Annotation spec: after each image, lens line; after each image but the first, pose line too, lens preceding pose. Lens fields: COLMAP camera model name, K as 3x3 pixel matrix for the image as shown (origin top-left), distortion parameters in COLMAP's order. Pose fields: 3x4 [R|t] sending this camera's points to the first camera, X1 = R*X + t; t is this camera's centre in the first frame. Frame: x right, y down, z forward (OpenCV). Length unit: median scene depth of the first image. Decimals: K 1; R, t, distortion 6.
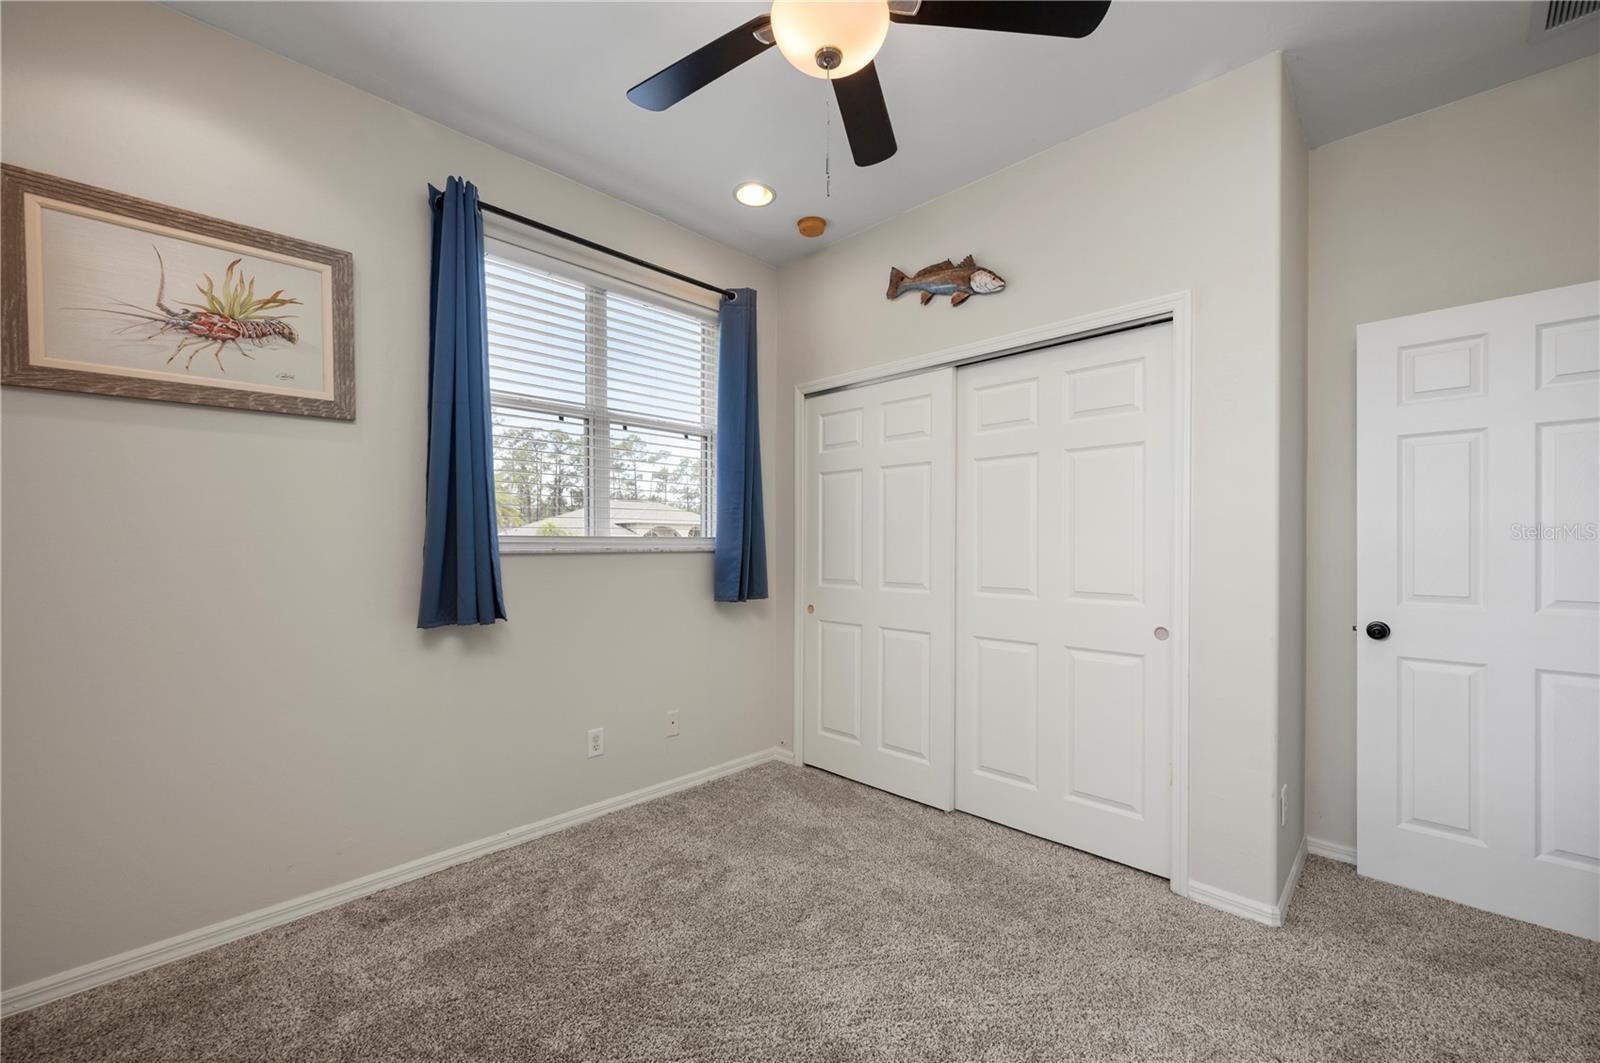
lens RADIAL K [[634.4, 0, 793.1], [0, 634.4, 542.3], [0, 0, 1]] dist [-0.003353, 0.000958]
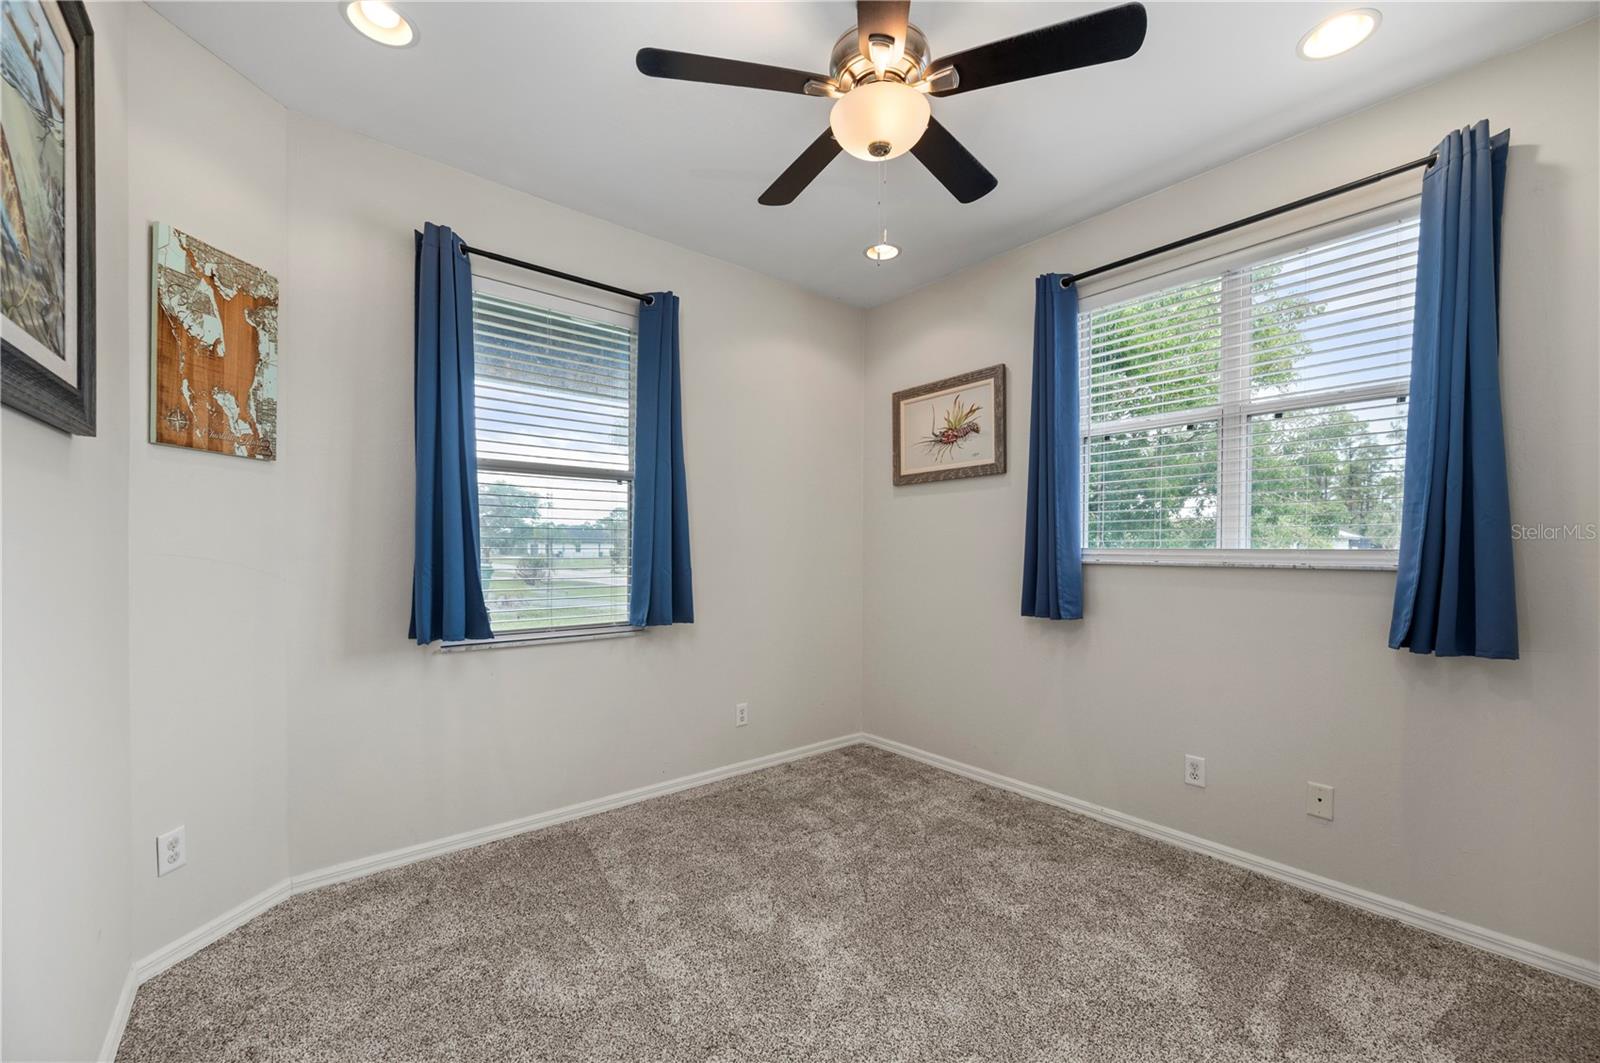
lens RADIAL K [[634.4, 0, 807.5], [0, 634.4, 546.1], [0, 0, 1]] dist [-0.003353, 0.000958]
pose [[-0.095652, -0.000240, -0.995415, 0.845421], [0.000865, 1.000000, -0.000324, -0.017138], [0.995414, -0.000892, -0.095652, 0.663684]]
